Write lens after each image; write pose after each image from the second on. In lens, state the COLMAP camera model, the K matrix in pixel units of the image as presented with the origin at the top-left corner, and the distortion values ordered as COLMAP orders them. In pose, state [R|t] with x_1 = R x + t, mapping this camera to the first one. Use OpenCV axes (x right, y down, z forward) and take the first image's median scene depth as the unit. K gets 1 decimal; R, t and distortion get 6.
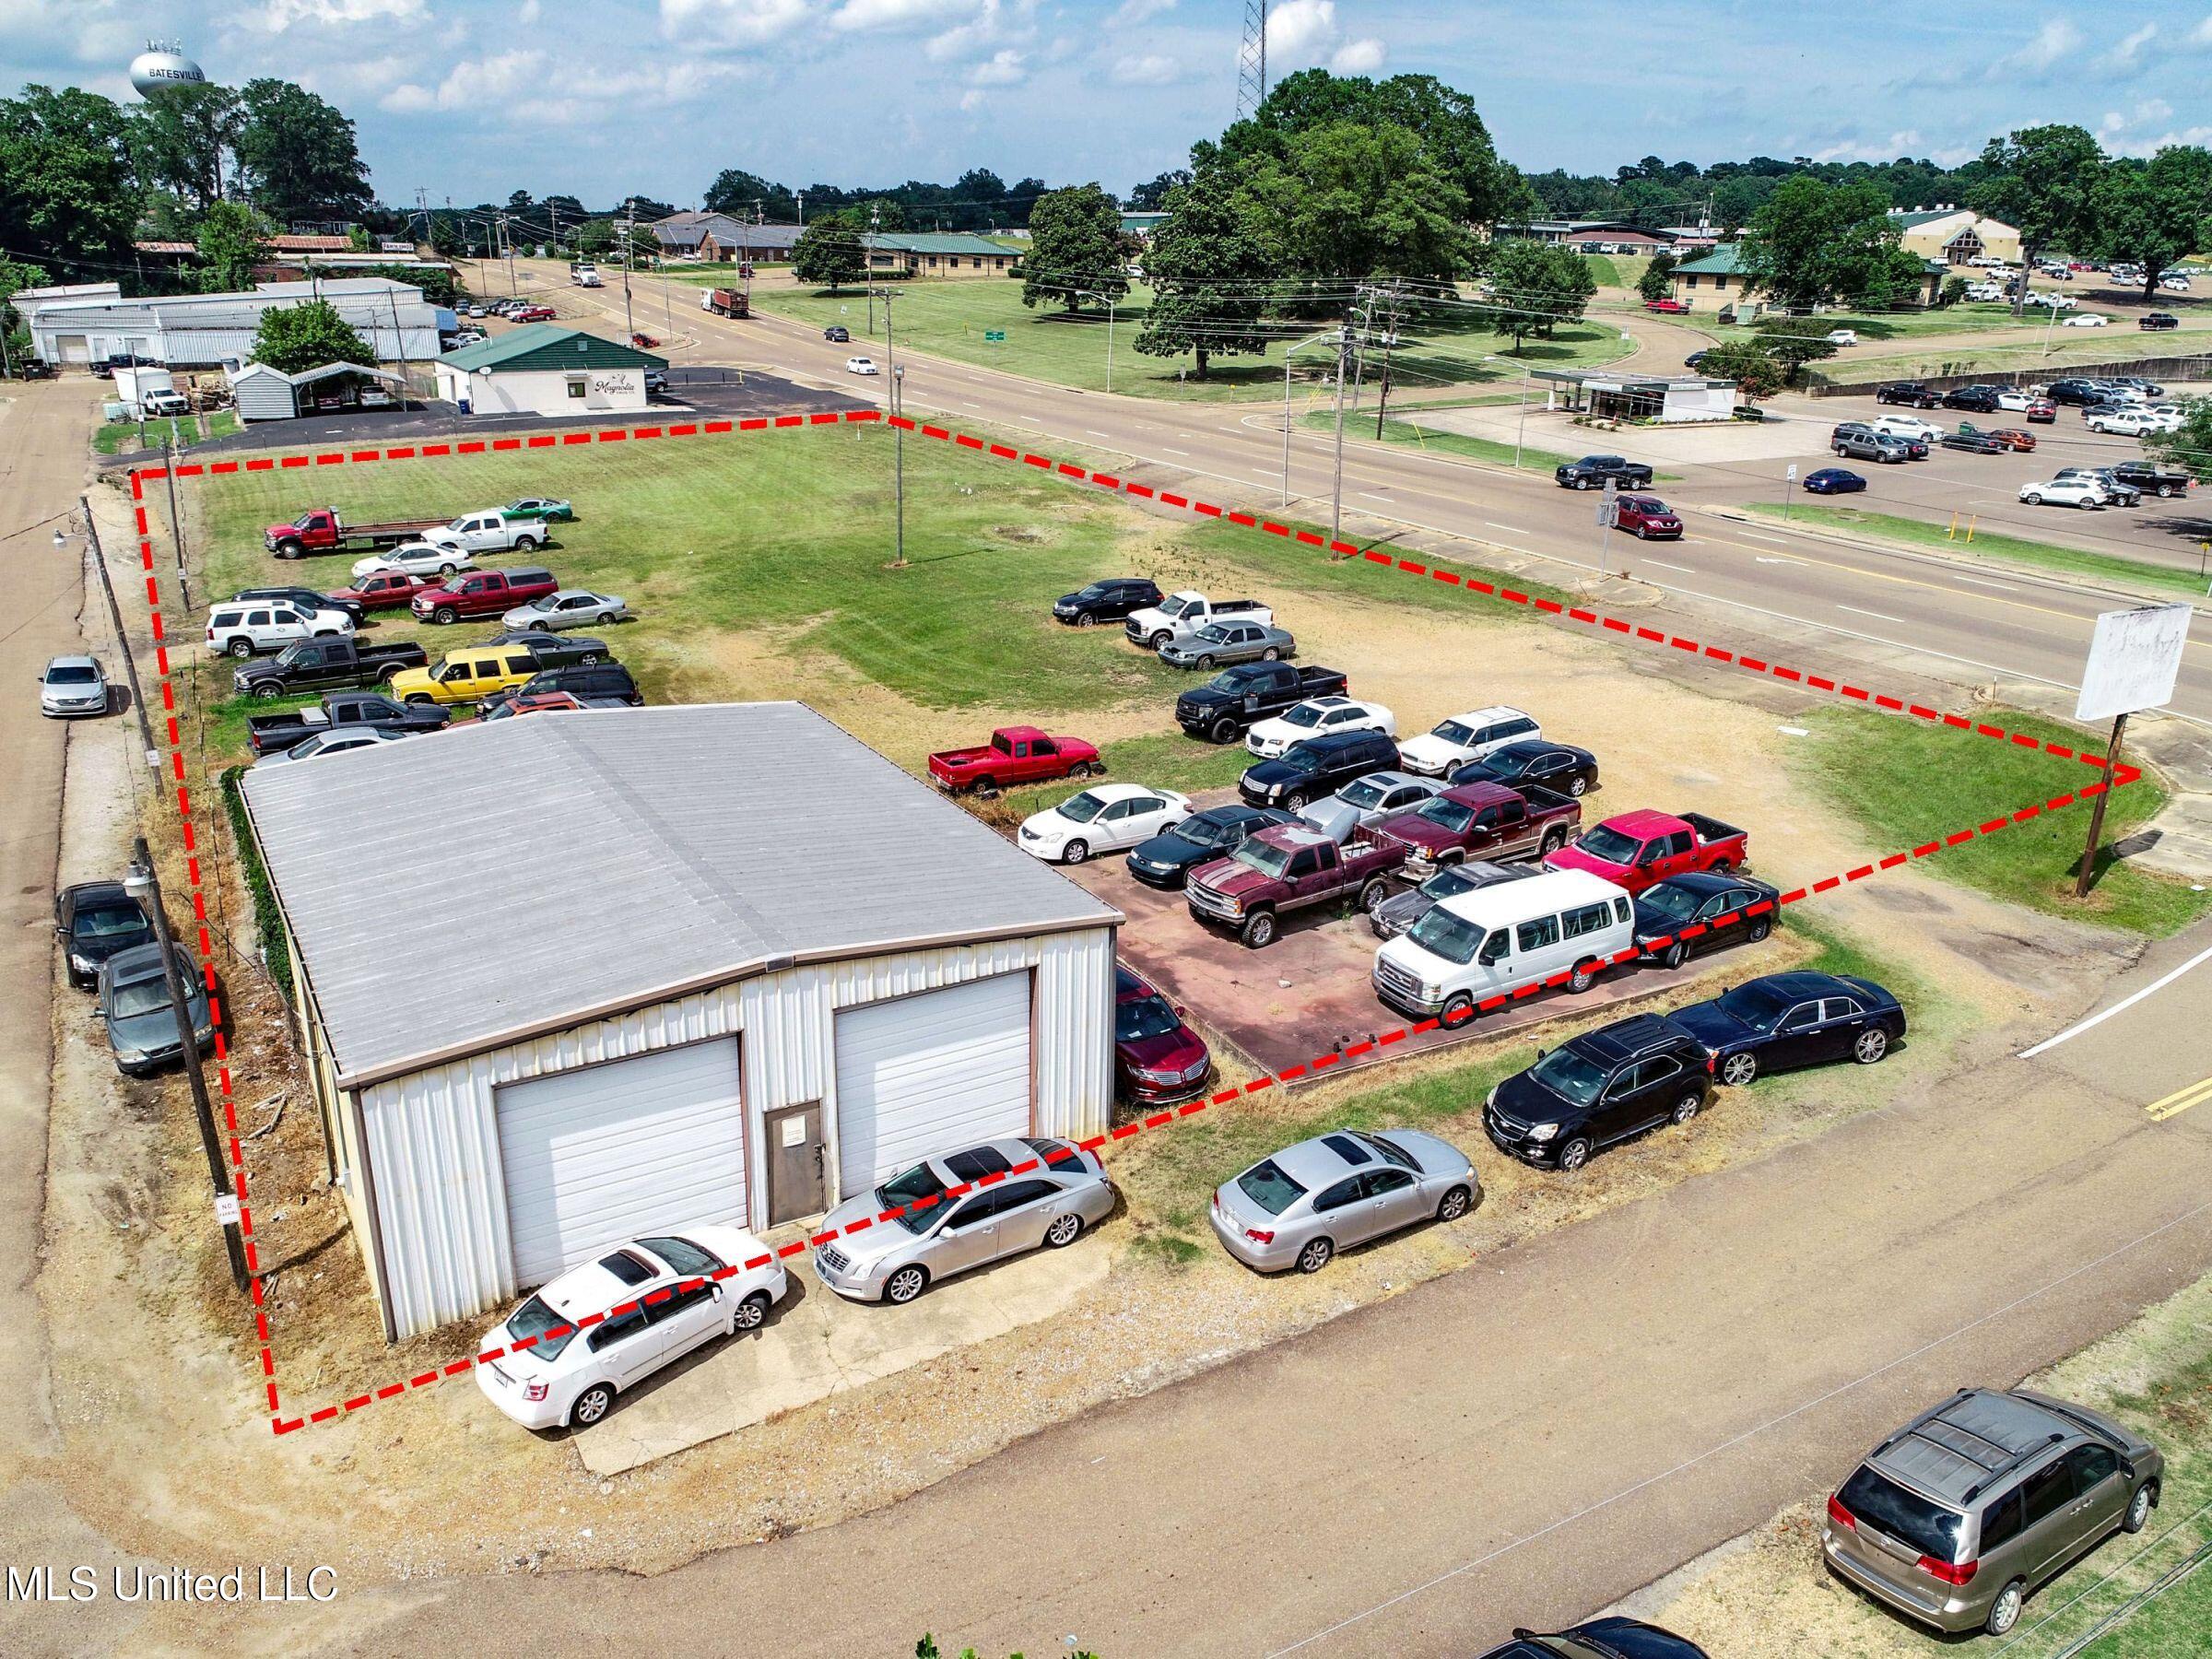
lens RADIAL K [[1662.7, 0, 1124.2], [0, 1662.7, 821.0], [0, 0, 1]] dist [-0.004663, 0.000403]
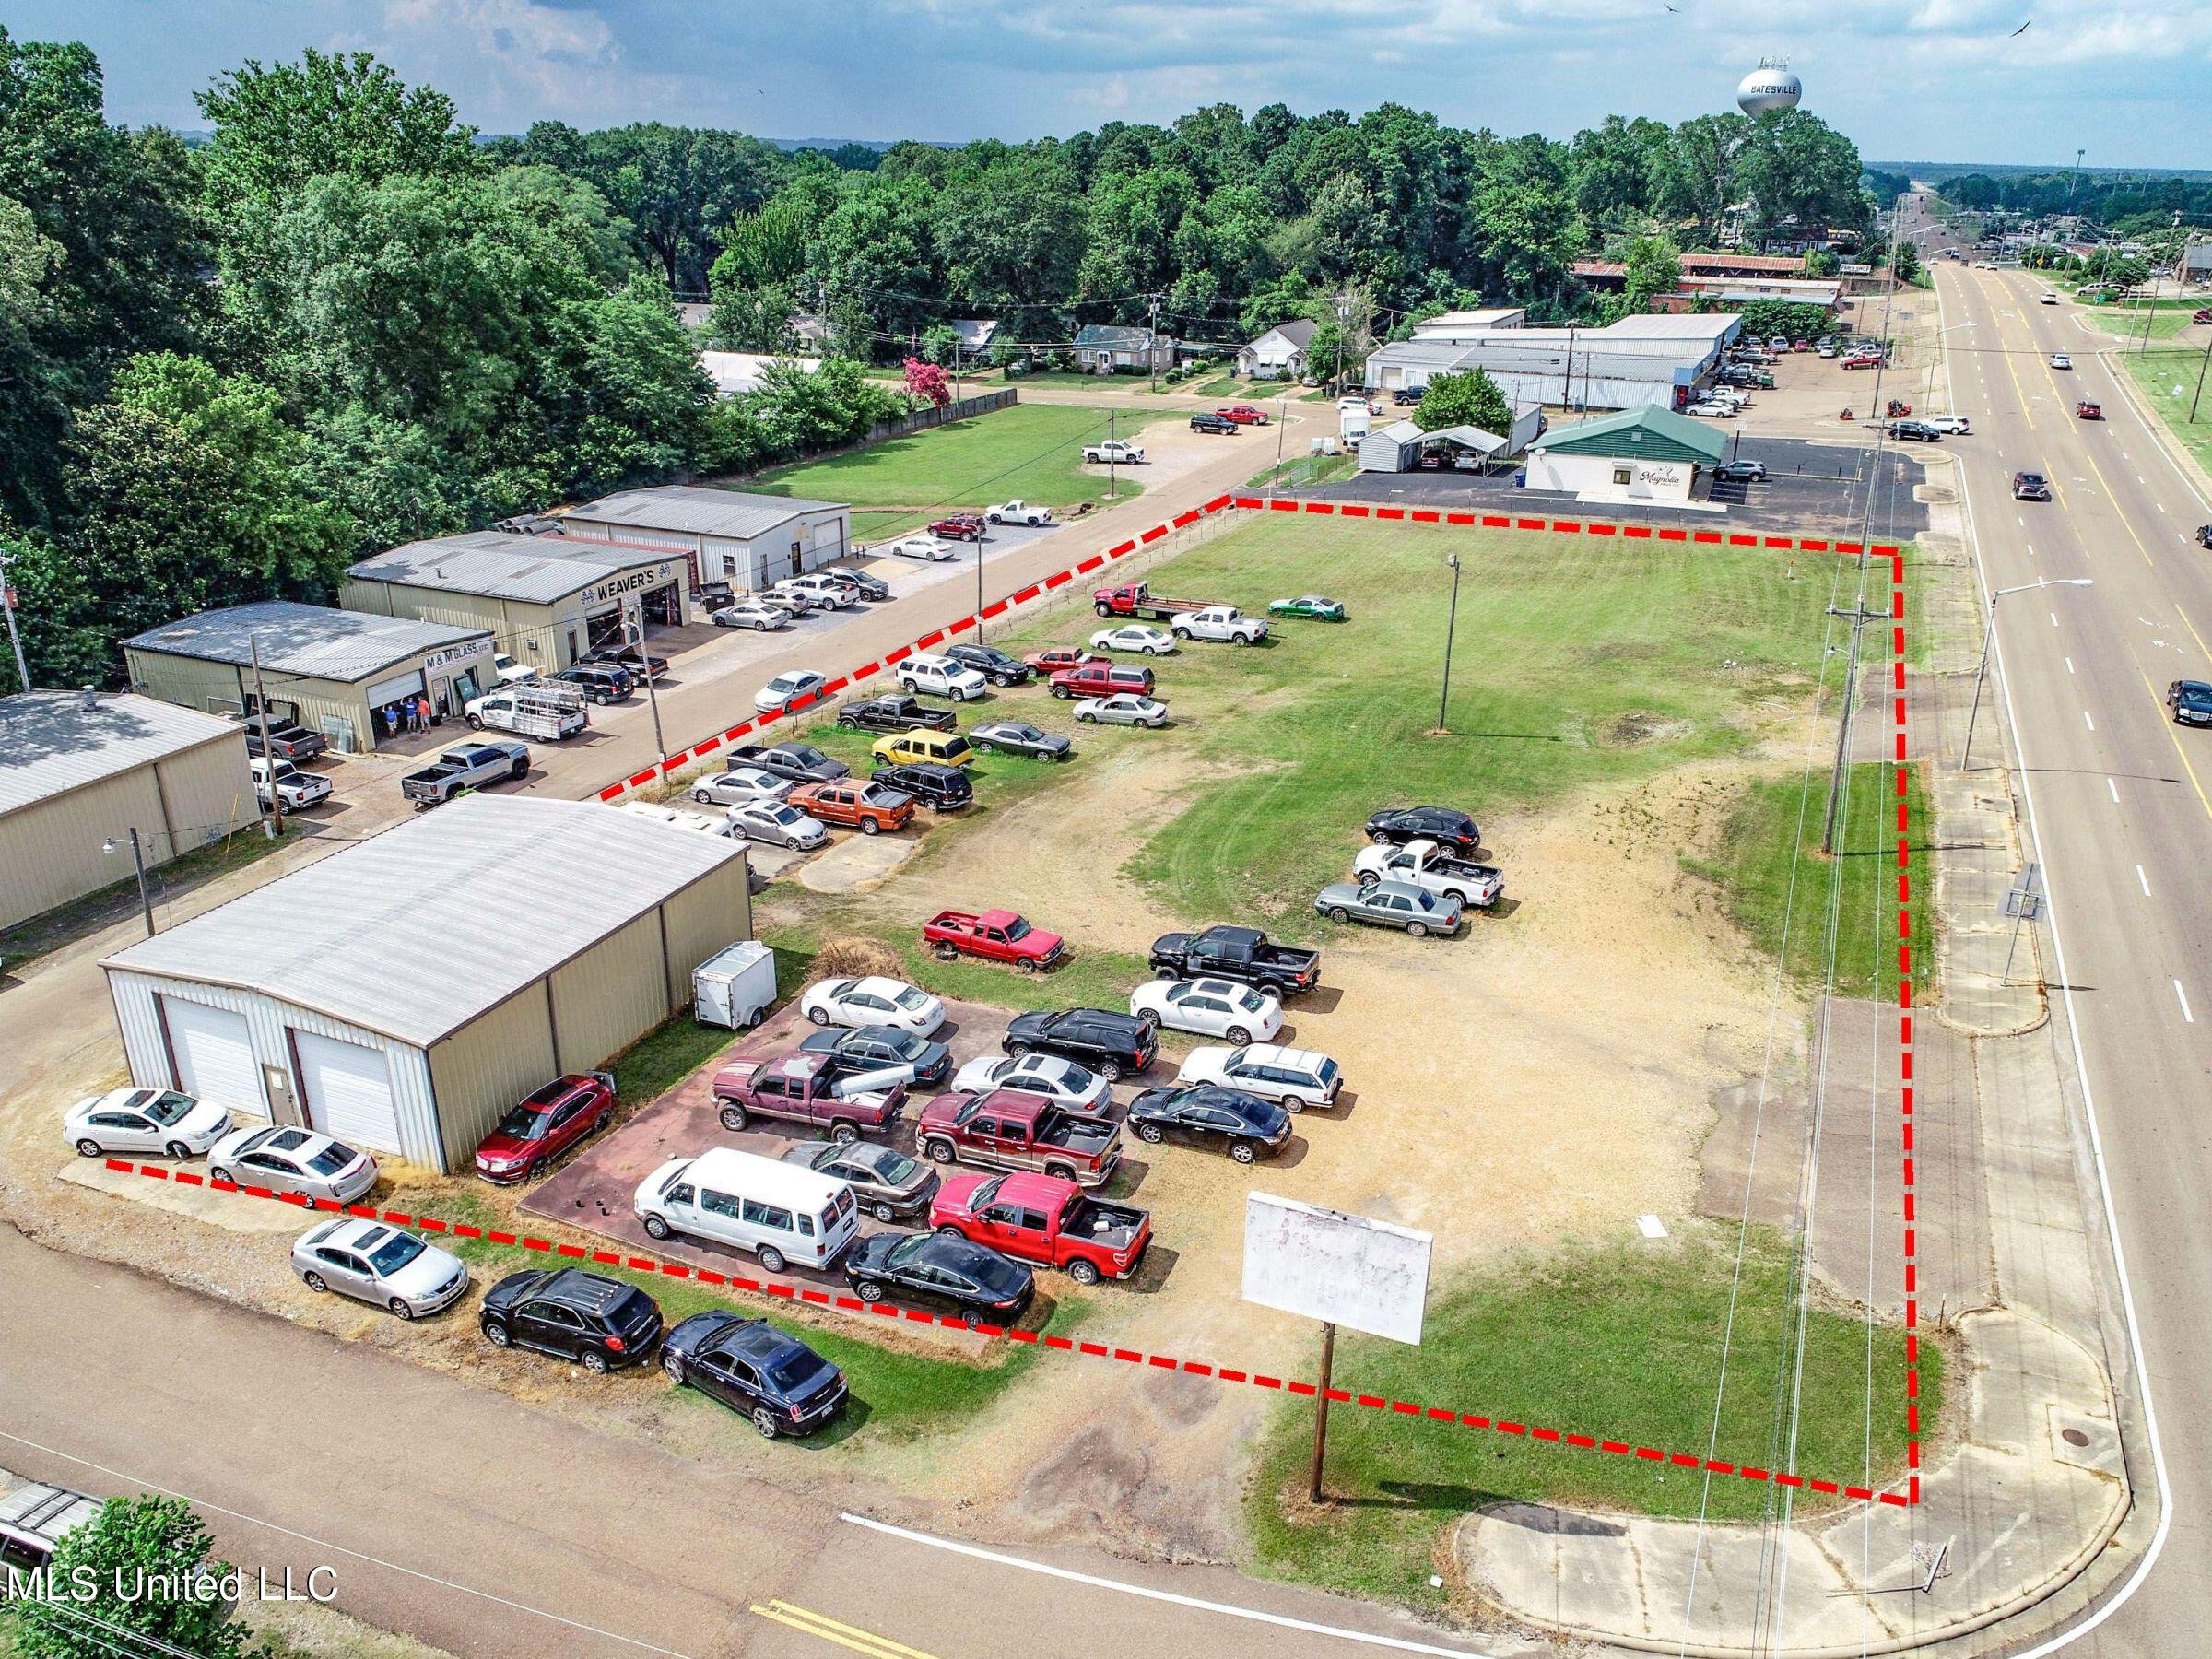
lens RADIAL K [[1658.1, 0, 1123.2], [0, 1658.1, 829.5], [0, 0, 1]] dist [-0.005450, 0.001062]
pose [[0.594365, 0.290243, -0.749992, 0.892217], [-0.268263, 0.950740, 0.155334, -0.330205], [0.758132, 0.108870, 0.642948, 0.279538]]
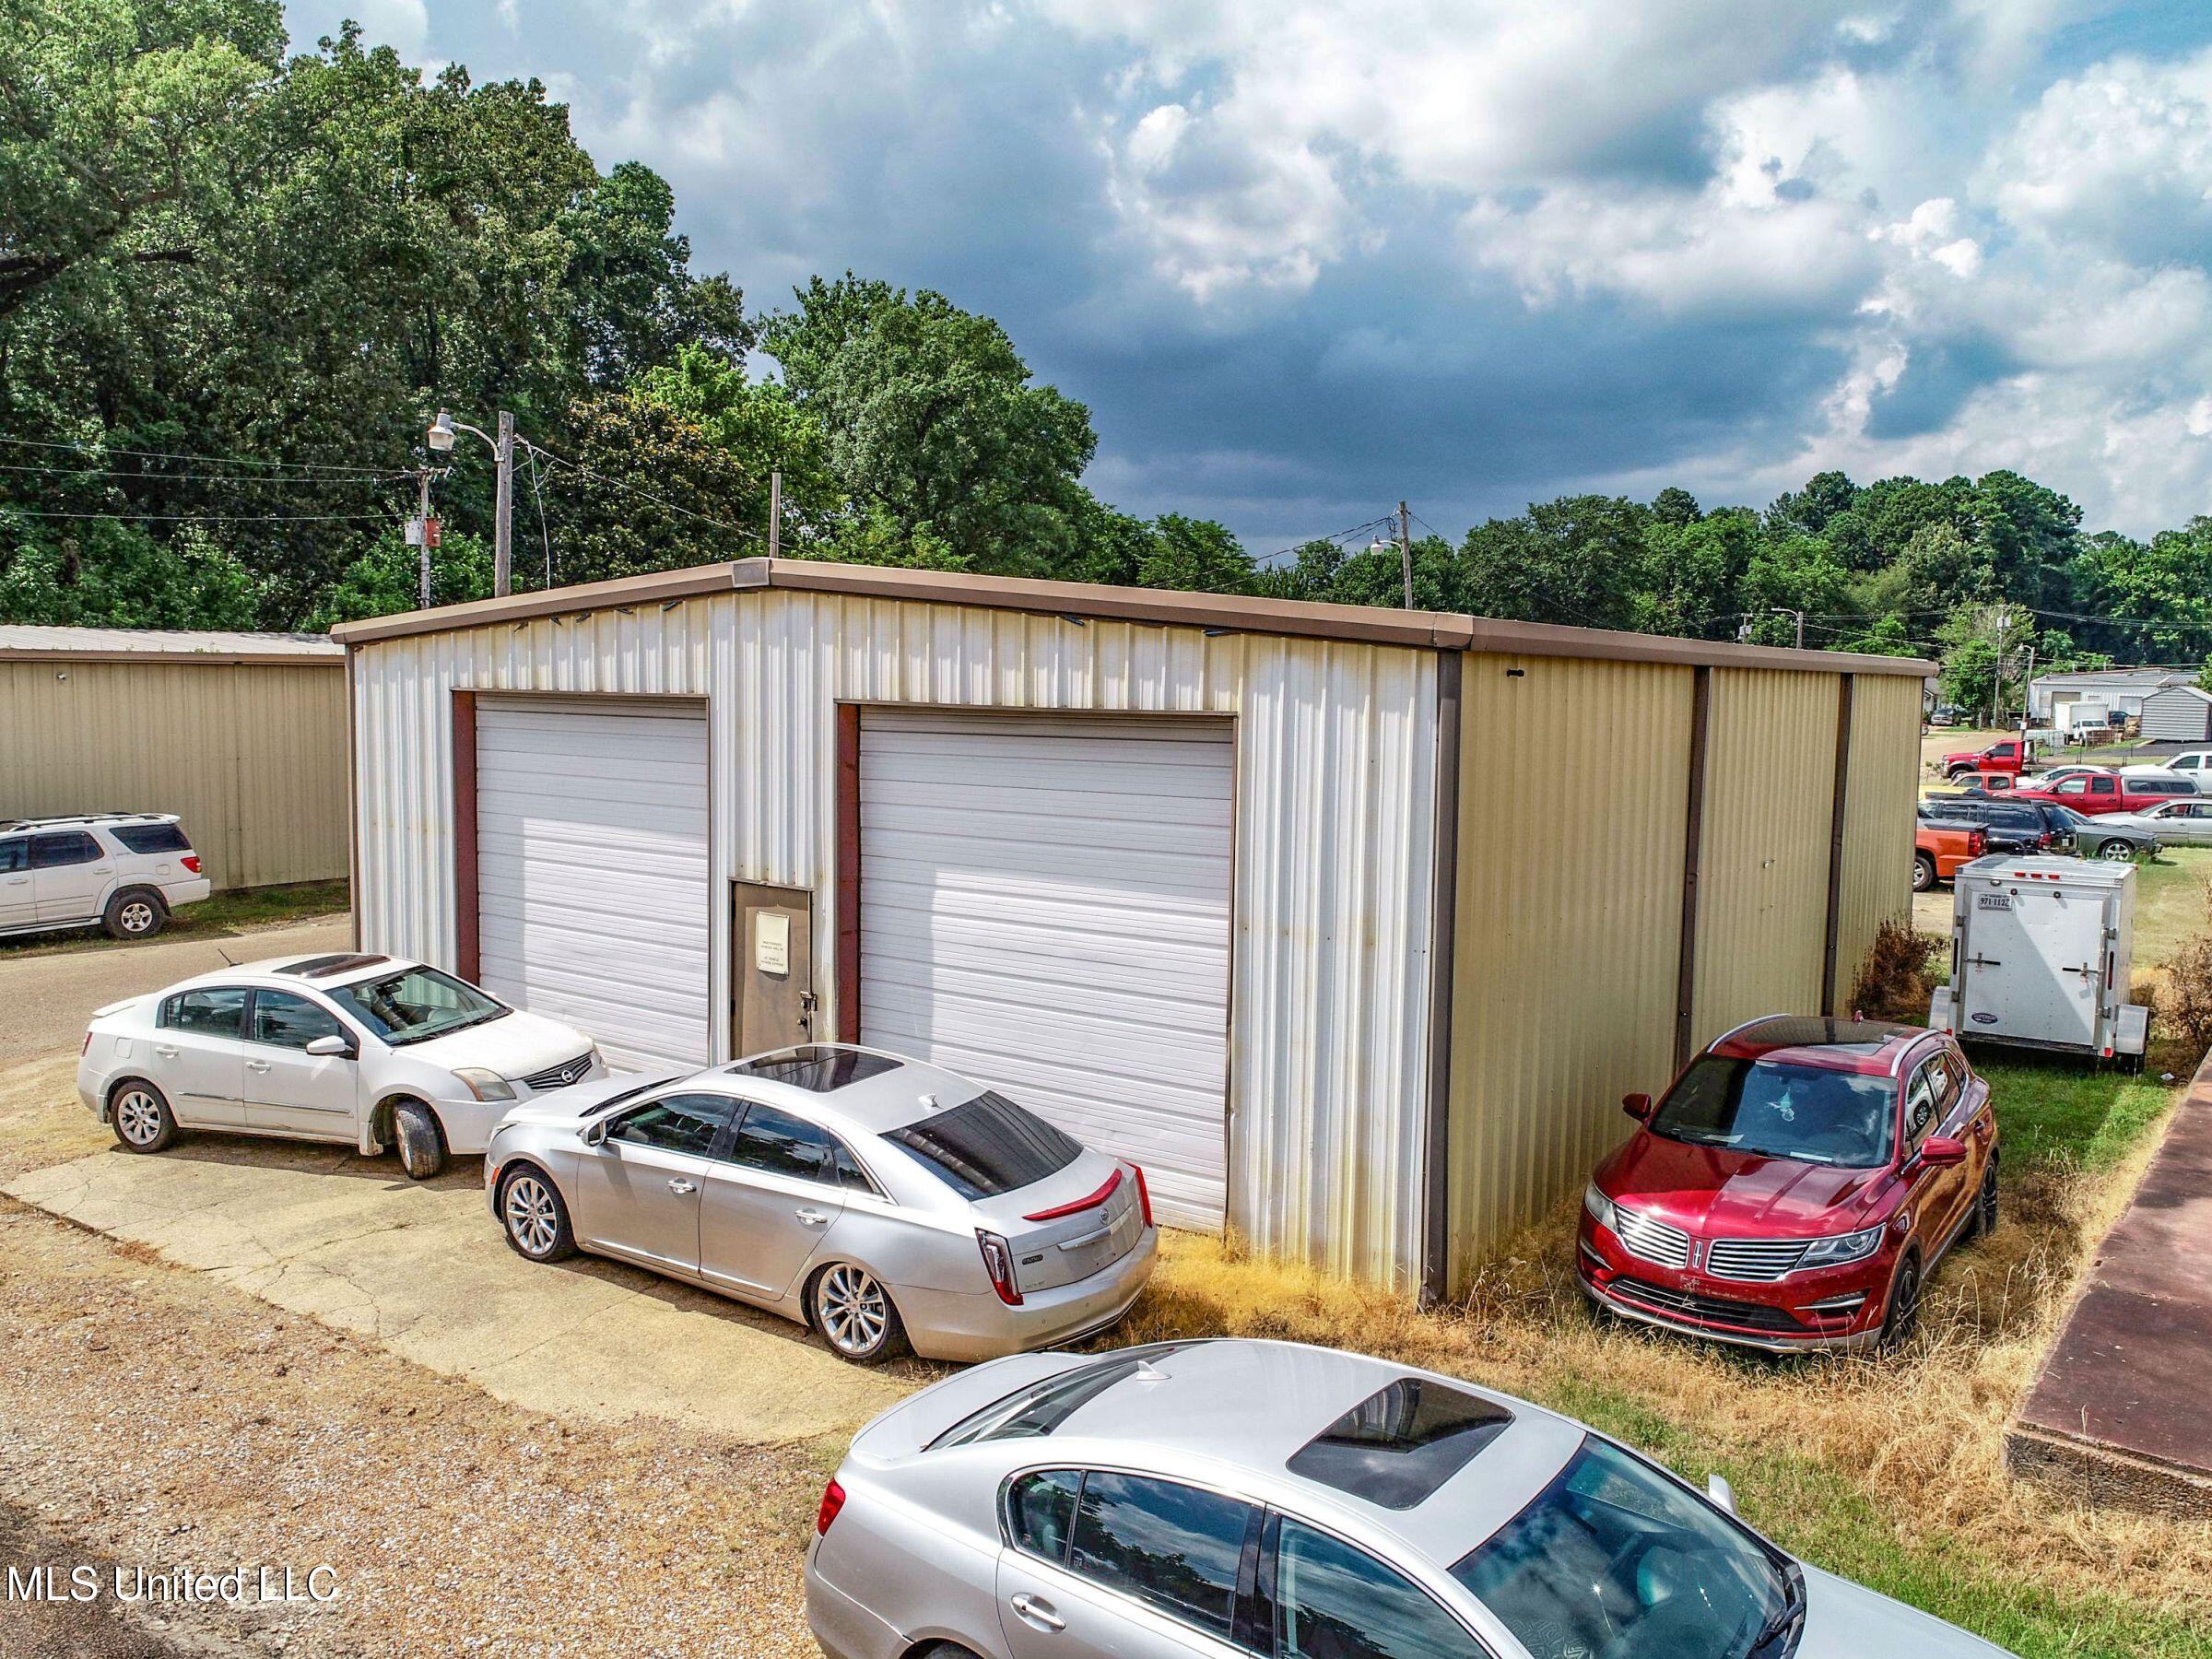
lens RADIAL K [[1653.5, 0, 1128.0], [0, 1653.5, 852.6], [0, 0, 1]] dist [-0.011148, 0.003807]
pose [[0.395587, 0.080596, -0.914885, 0.169624], [-0.313519, 0.948155, -0.052036, 0.083706], [0.863259, 0.307419, 0.400346, 0.484248]]
